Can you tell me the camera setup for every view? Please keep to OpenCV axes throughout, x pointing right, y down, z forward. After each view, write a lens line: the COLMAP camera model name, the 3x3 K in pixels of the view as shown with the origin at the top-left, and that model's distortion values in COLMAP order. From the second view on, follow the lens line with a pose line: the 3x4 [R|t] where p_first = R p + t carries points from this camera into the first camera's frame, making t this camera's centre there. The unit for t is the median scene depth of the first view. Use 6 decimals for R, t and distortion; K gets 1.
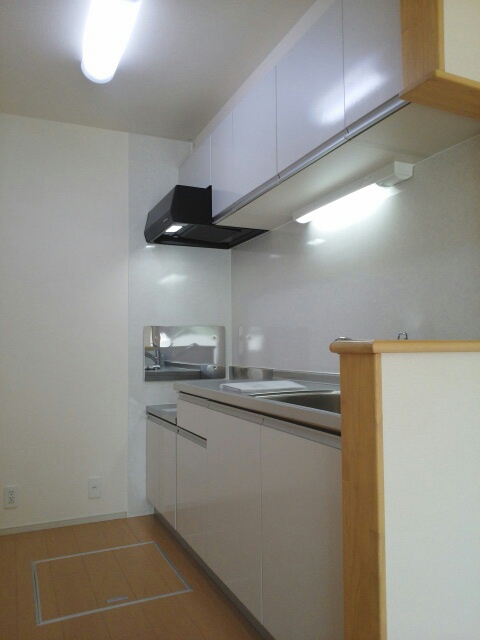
lens RADIAL K [[513.7, 0, 243.0], [0, 513.7, 336.2], [0, 0, 1]] dist [0.003594, -0.001746]
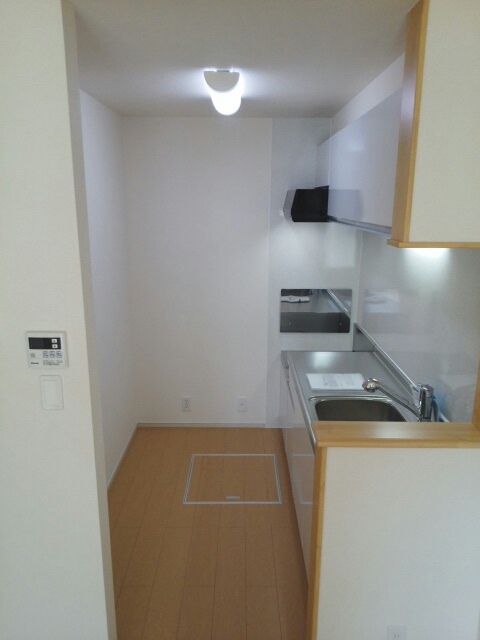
lens RADIAL K [[513.7, 0, 243.0], [0, 513.7, 336.2], [0, 0, 1]] dist [0.003594, -0.001746]
pose [[0.909649, 0.123340, -0.396644, 0.245493], [-0.001424, 0.955818, 0.293954, -0.295603], [0.415376, -0.266830, 0.869634, -0.144224]]
